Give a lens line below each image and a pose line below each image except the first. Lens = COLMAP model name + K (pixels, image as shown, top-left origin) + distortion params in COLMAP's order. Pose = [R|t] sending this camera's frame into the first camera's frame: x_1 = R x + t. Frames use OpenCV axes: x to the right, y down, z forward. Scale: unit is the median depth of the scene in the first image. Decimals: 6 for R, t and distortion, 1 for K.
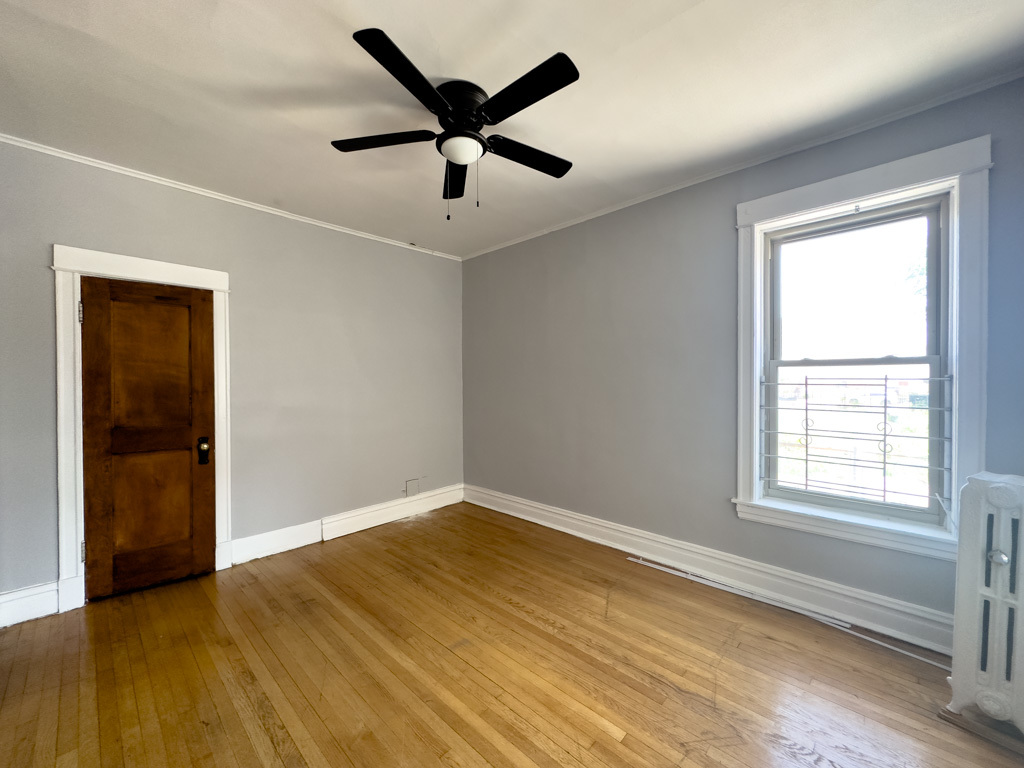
lens RADIAL K [[409.1, 0, 512.0], [0, 409.1, 384.0], [0, 0, 1]] dist [-0.001723, -0.000045]
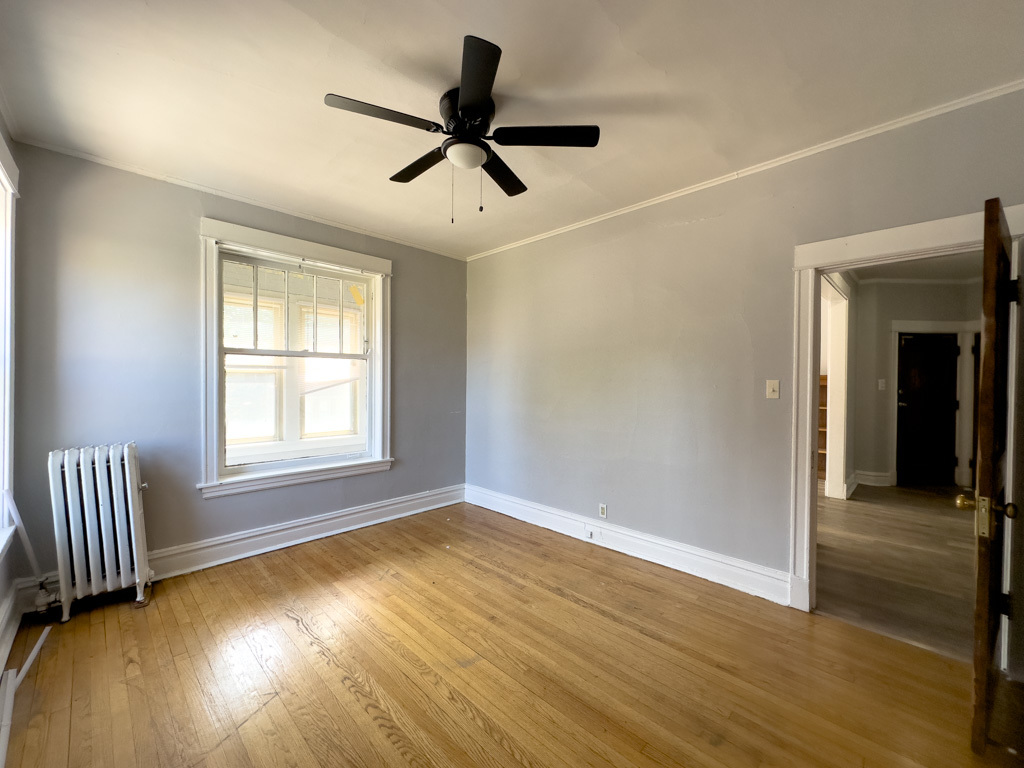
lens RADIAL K [[409.1, 0, 512.0], [0, 409.1, 384.0], [0, 0, 1]] dist [-0.001723, -0.000045]
pose [[-0.999956, -0.001942, 0.009220, -0.249275], [-0.001756, 0.999796, 0.020130, -0.019301], [-0.009257, 0.020113, -0.999755, 2.064675]]
